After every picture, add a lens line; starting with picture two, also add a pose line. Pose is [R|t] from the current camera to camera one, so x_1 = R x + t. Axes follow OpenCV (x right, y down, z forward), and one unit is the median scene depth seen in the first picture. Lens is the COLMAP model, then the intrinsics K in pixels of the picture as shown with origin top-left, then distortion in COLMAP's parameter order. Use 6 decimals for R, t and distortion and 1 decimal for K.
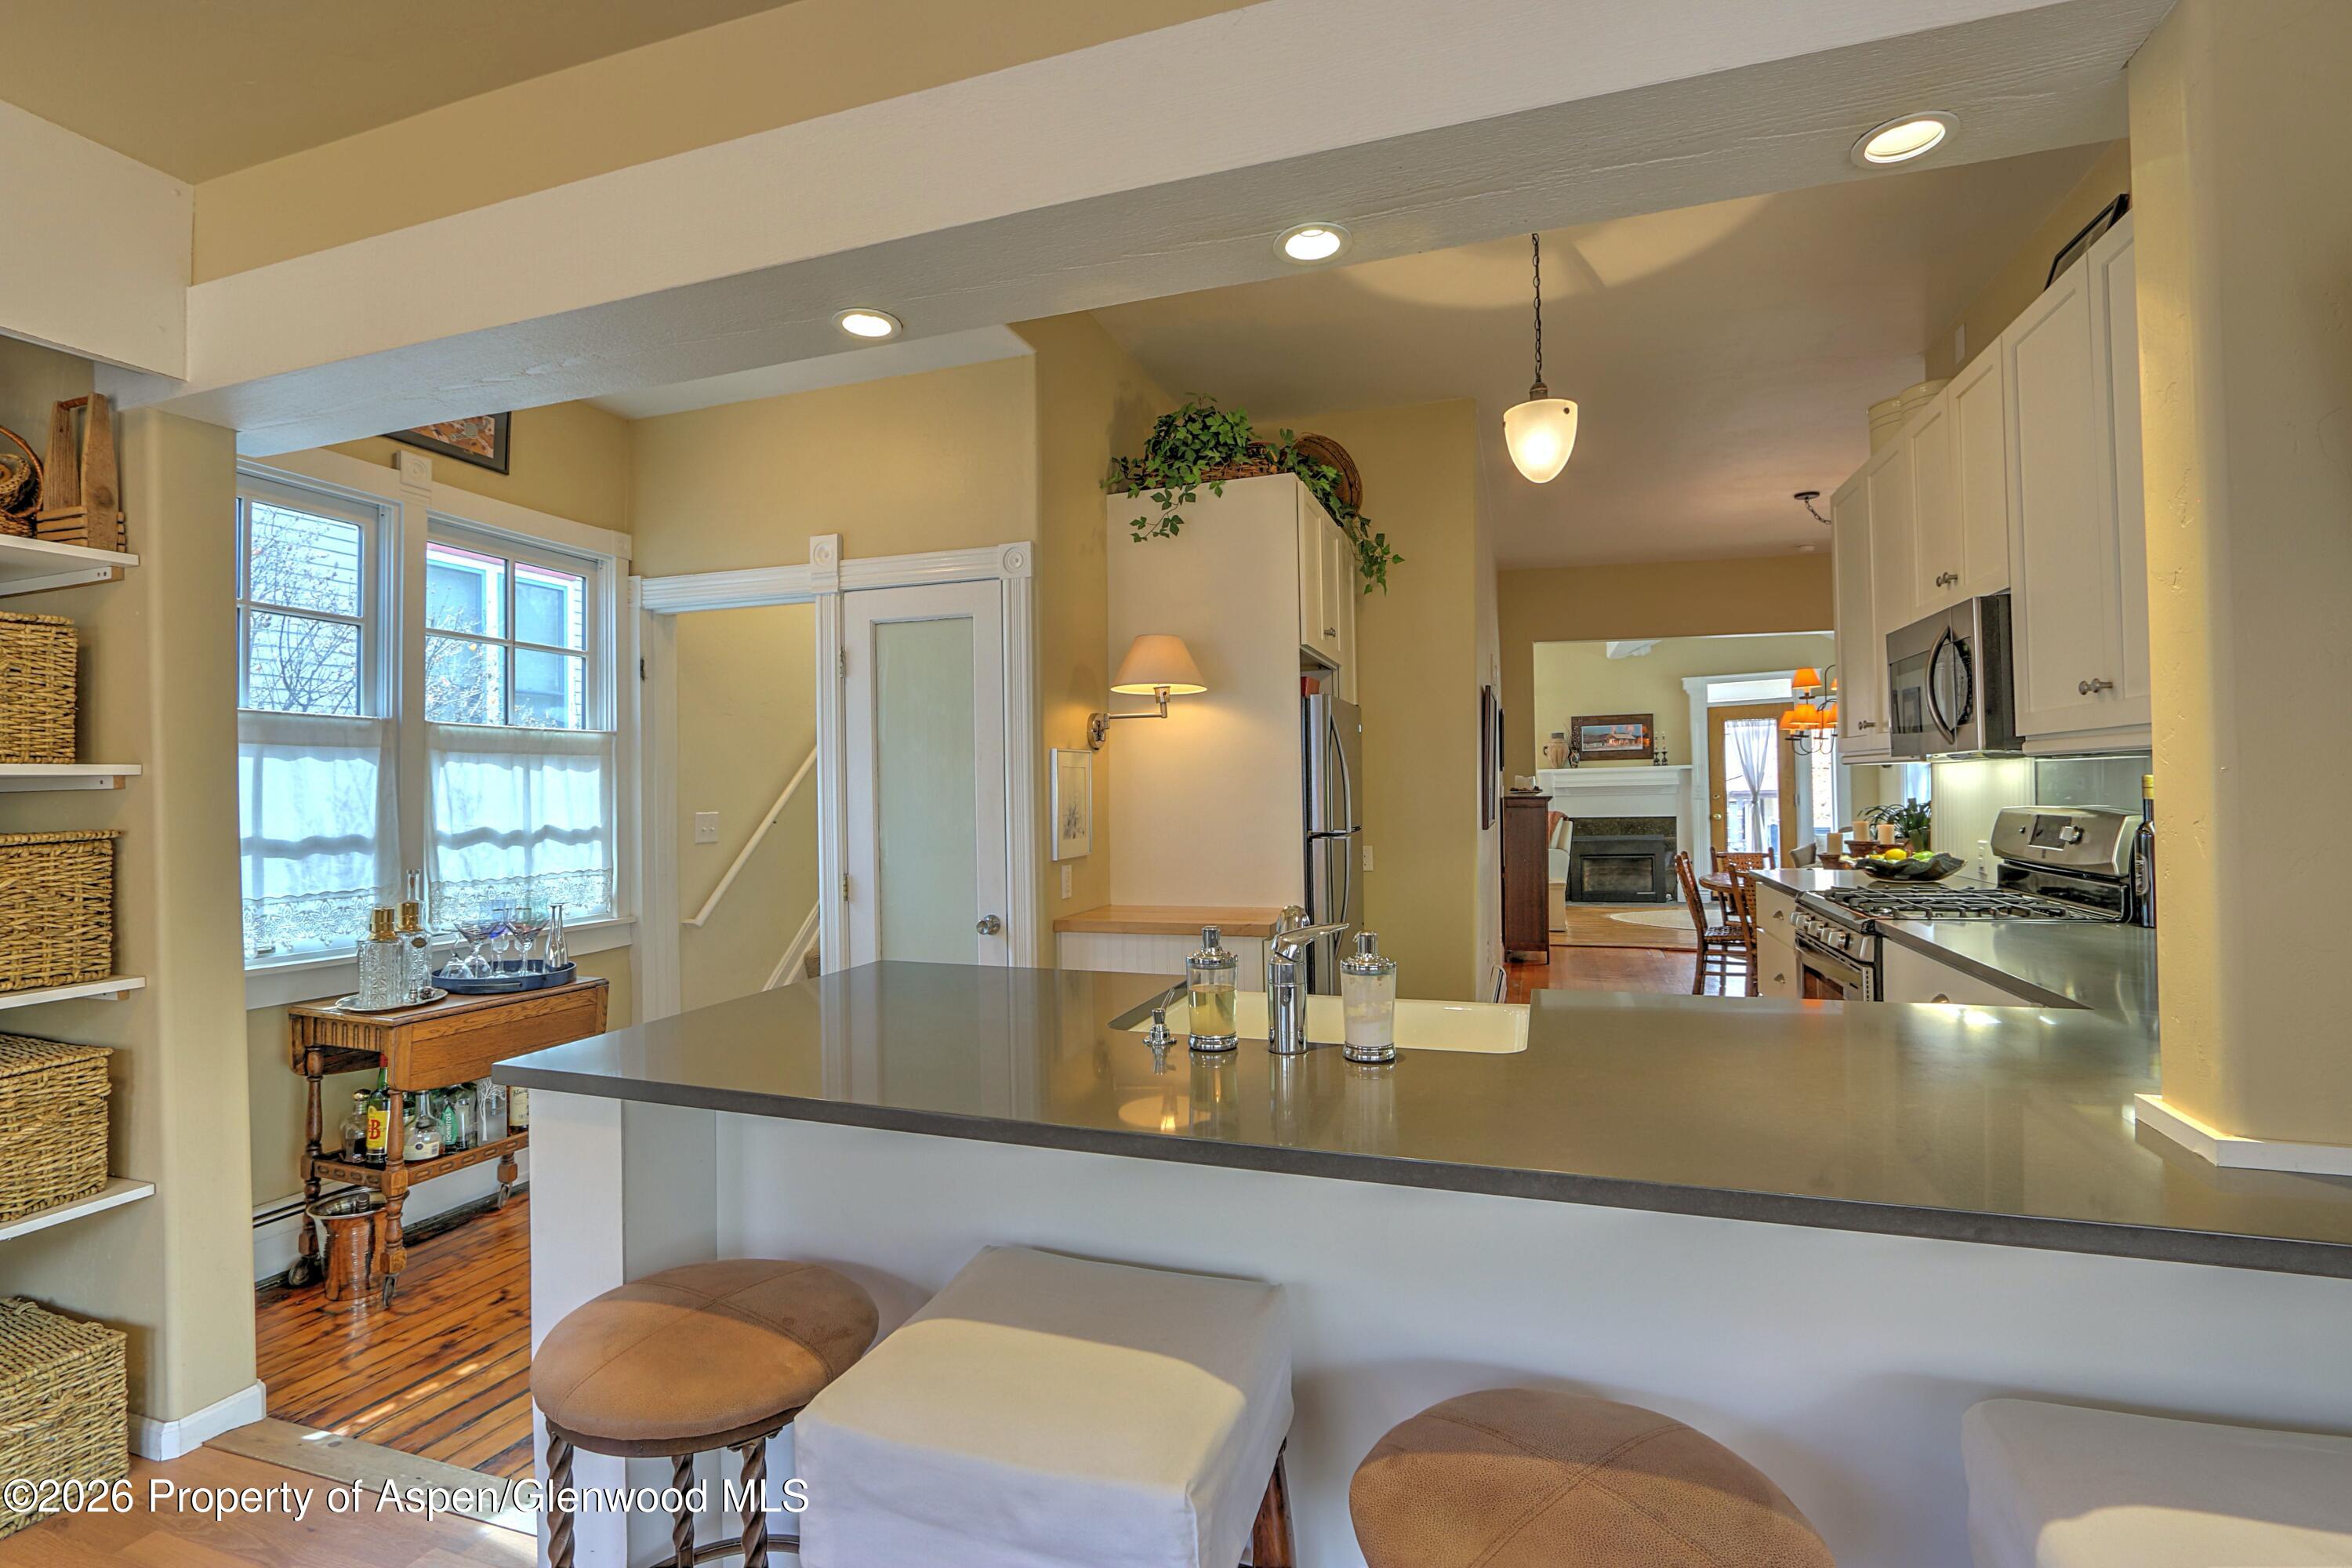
lens RADIAL K [[1062.7, 0, 1179.2], [0, 1062.7, 780.6], [0, 0, 1]] dist [-0.022637, 0.003192]
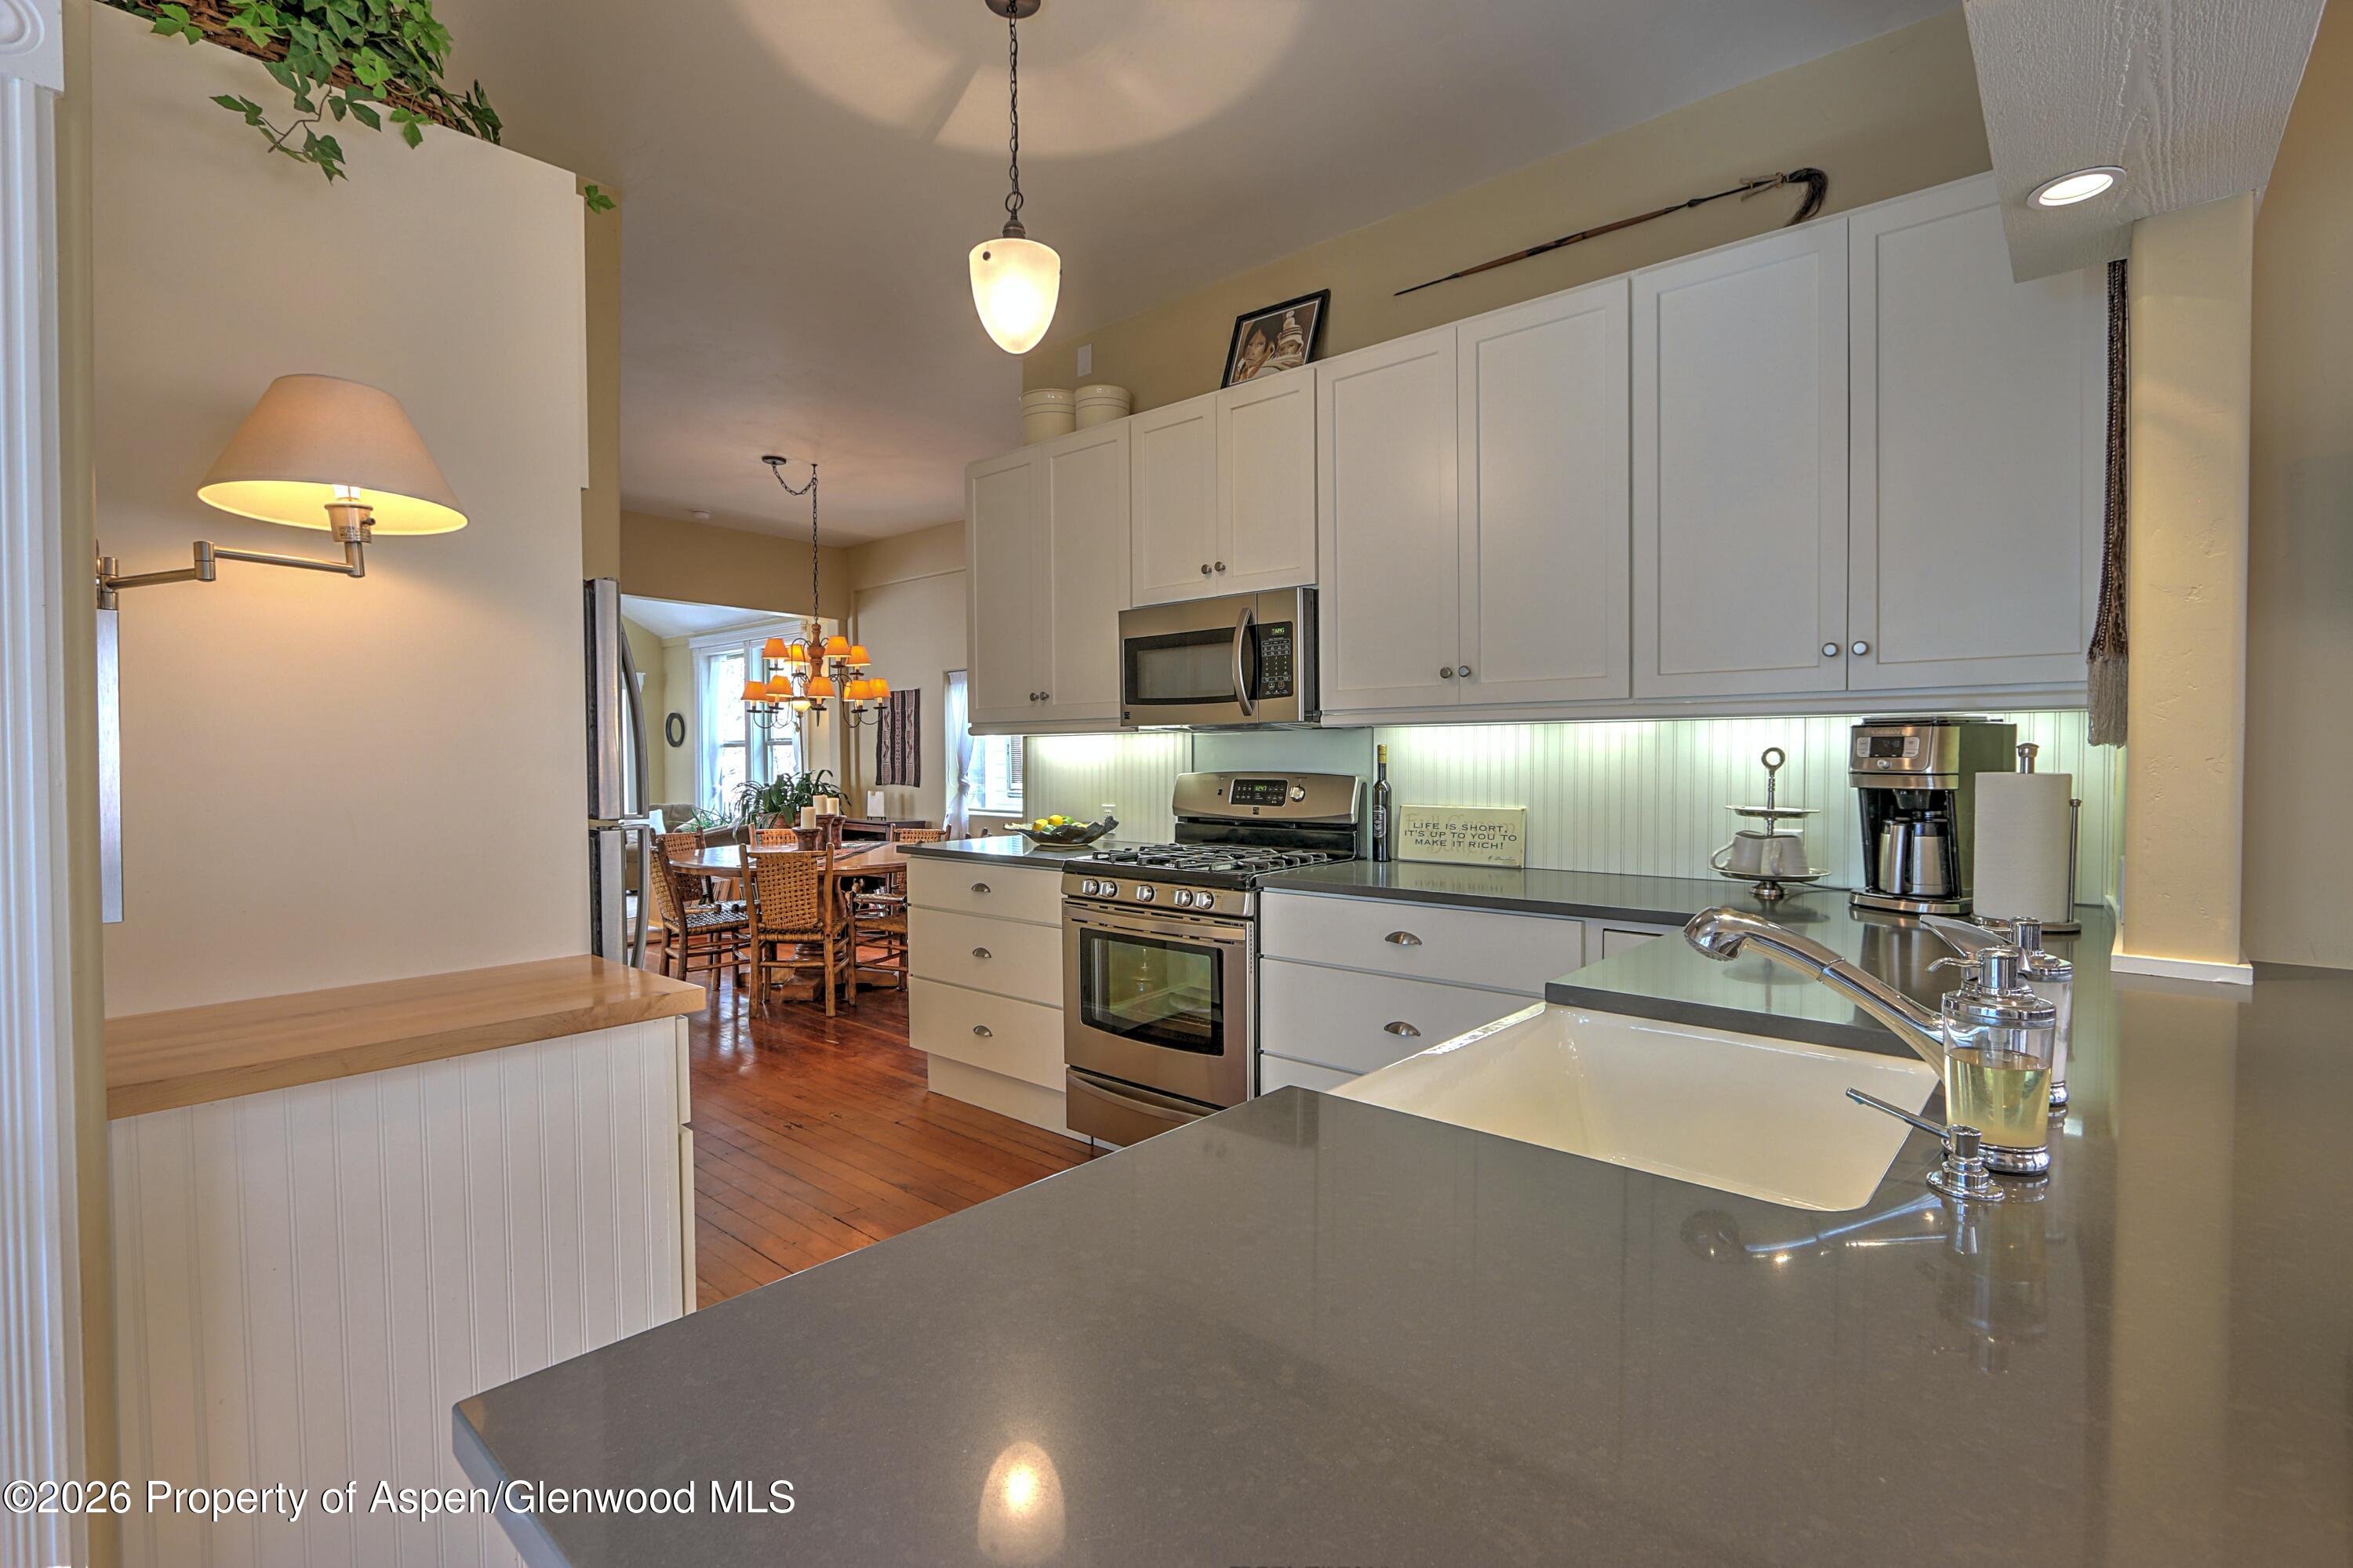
lens RADIAL K [[1063.2, 0, 1161.2], [0, 1063.2, 781.2], [0, 0, 1]] dist [-0.022637, 0.003192]
pose [[0.403096, -0.006690, 0.915133, -0.281834], [-0.008967, 0.999896, 0.011260, 0.019206], [-0.915114, -0.012744, 0.402994, 0.509252]]
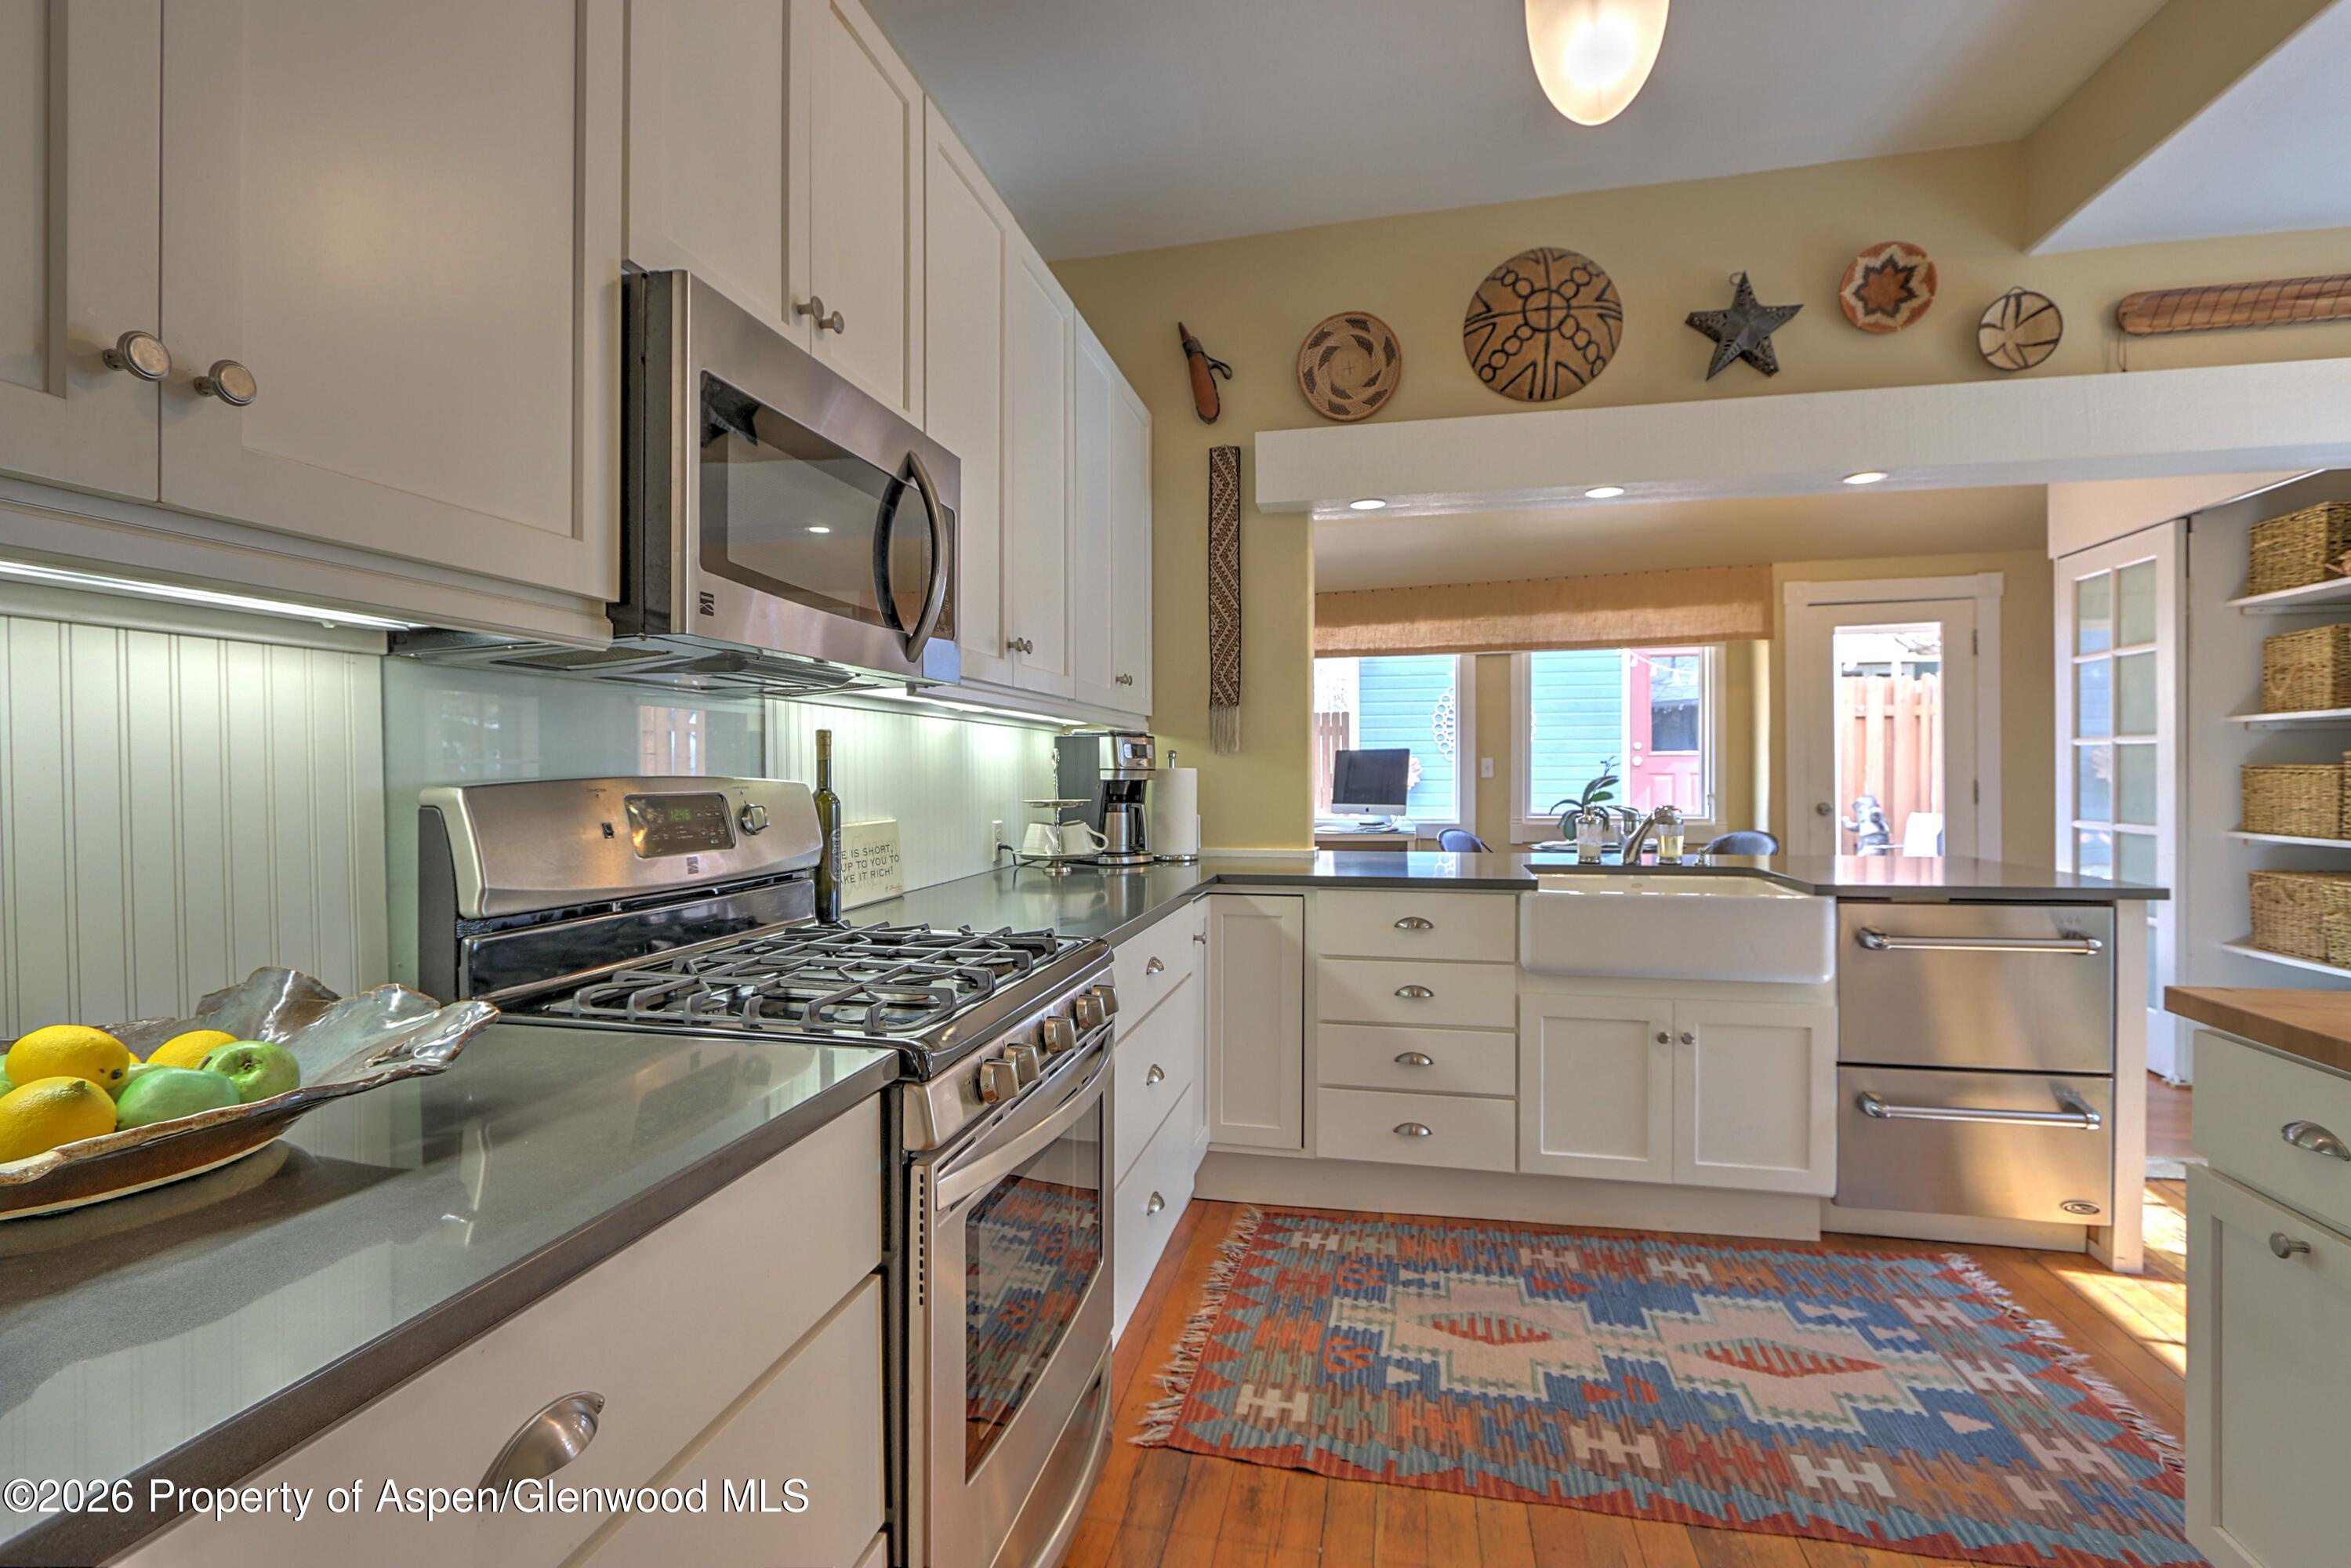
lens RADIAL K [[1062.3, 0, 1167.3], [0, 1062.3, 782.0], [0, 0, 1]] dist [-0.022637, 0.003192]
pose [[-0.995799, 0.023091, -0.088609, 0.526948], [0.022990, 0.999733, 0.002166, 0.027049], [0.088635, 0.000119, -0.996064, 1.291253]]
